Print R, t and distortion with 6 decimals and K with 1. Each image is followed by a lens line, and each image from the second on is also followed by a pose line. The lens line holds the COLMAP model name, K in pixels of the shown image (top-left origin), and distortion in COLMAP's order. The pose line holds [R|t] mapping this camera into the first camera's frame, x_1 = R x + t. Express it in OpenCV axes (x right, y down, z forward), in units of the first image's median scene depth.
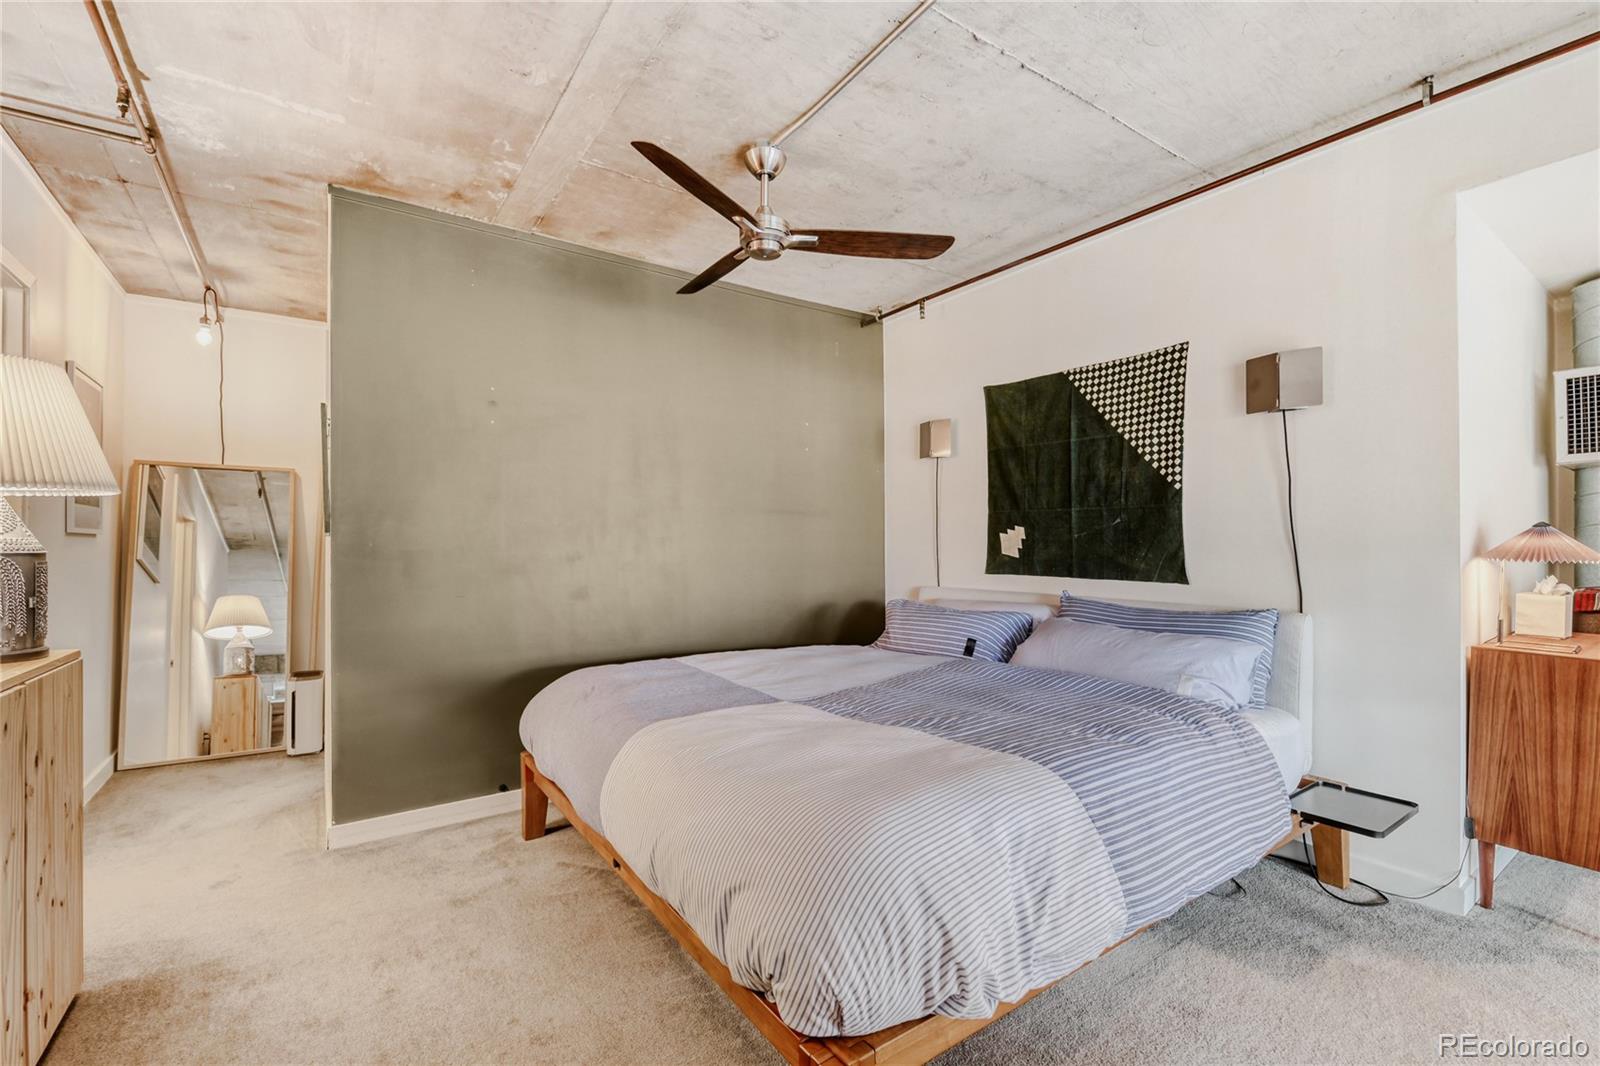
lens RADIAL K [[700.0, 0, 801.4], [0, 700.0, 542.6], [0, 0, 1]] dist [0.017553, -0.007572]
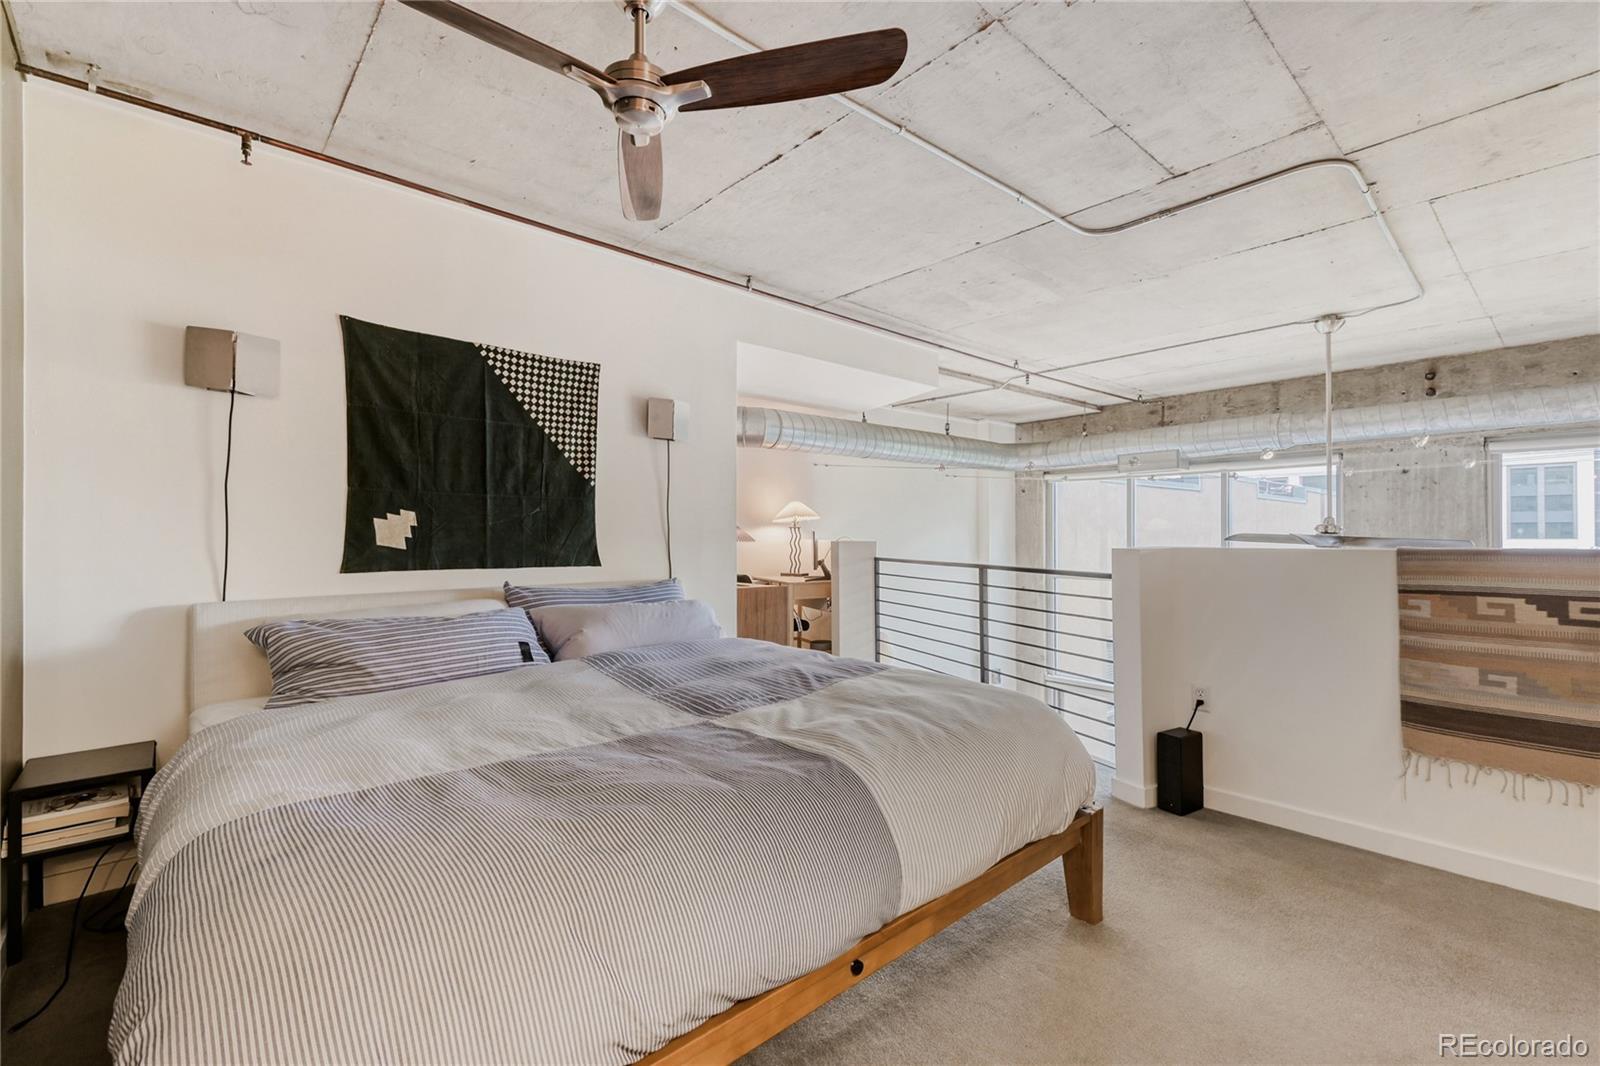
lens RADIAL K [[700.0, 0, 800.0], [0, 700.0, 541.5], [0, 0, 1]] dist [0.017553, -0.007572]
pose [[-0.134130, -0.003716, 0.990957, -0.622701], [0.003702, 0.999984, 0.004251, 0.012131], [-0.990957, 0.004239, -0.134114, 0.745576]]
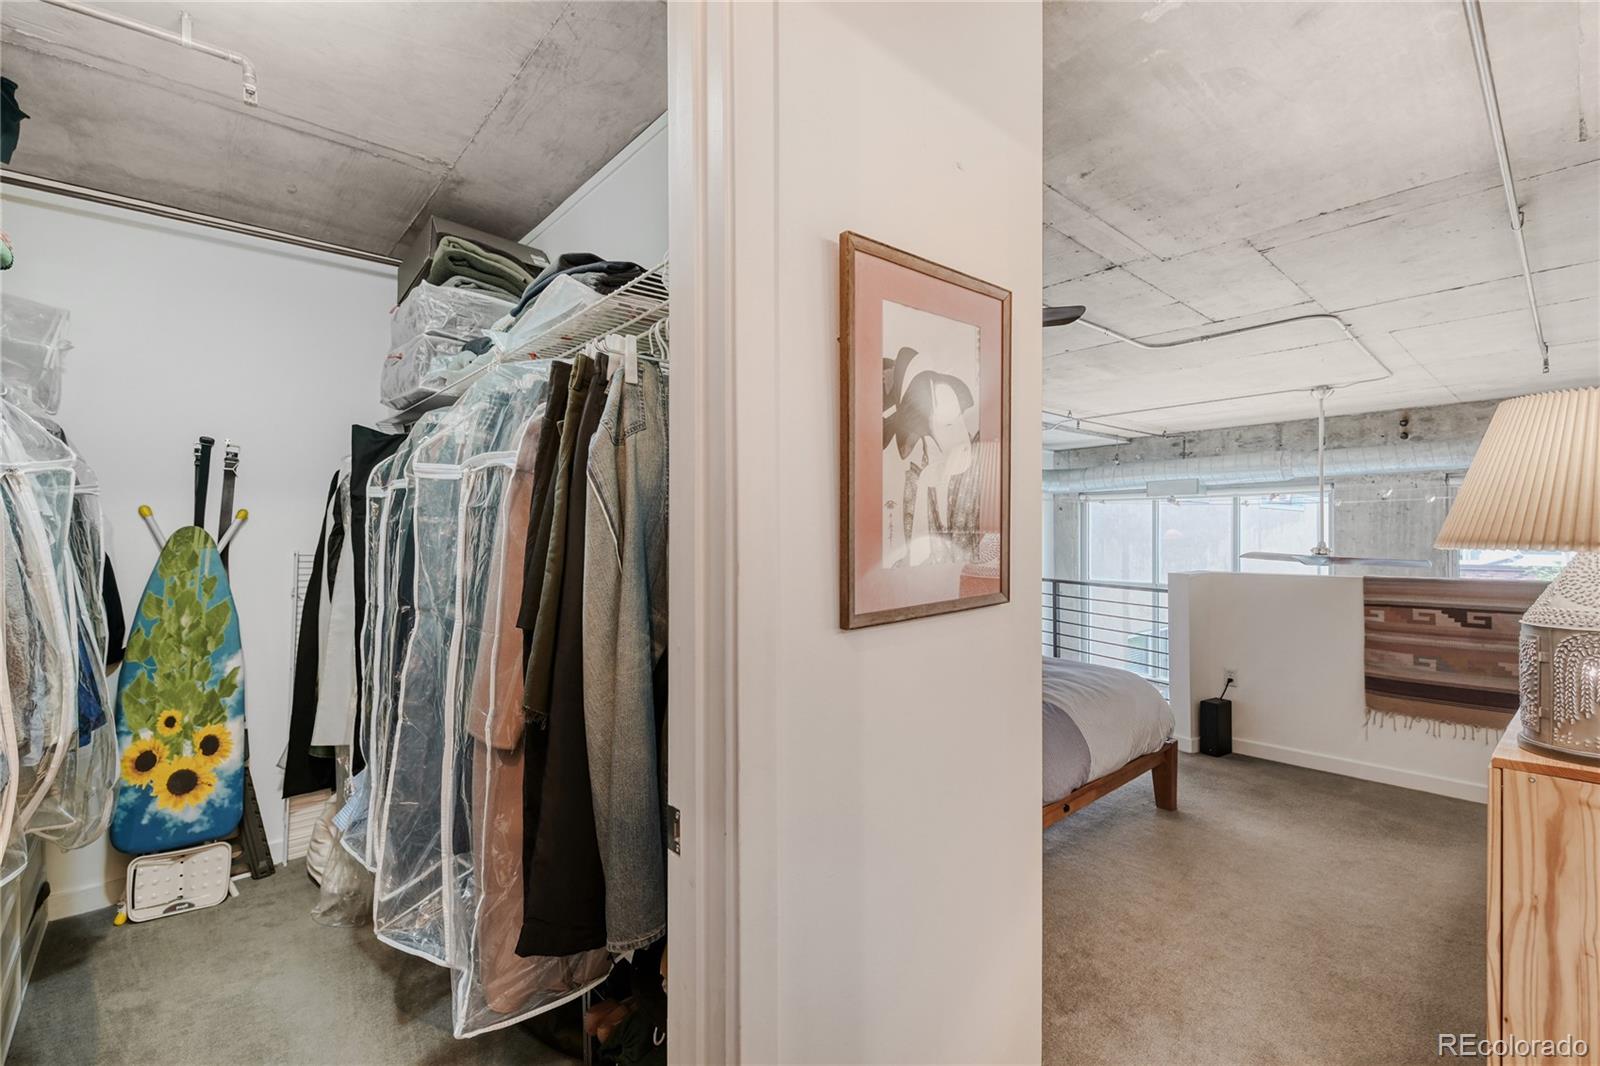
lens RADIAL K [[700.0, 0, 806.7], [0, 700.0, 544.9], [0, 0, 1]] dist [0.017553, -0.007572]
pose [[-0.142277, -0.010452, 0.989772, -0.997636], [0.005213, 0.999922, 0.011309, -0.048575], [-0.989813, 0.006769, -0.142211, 1.098408]]
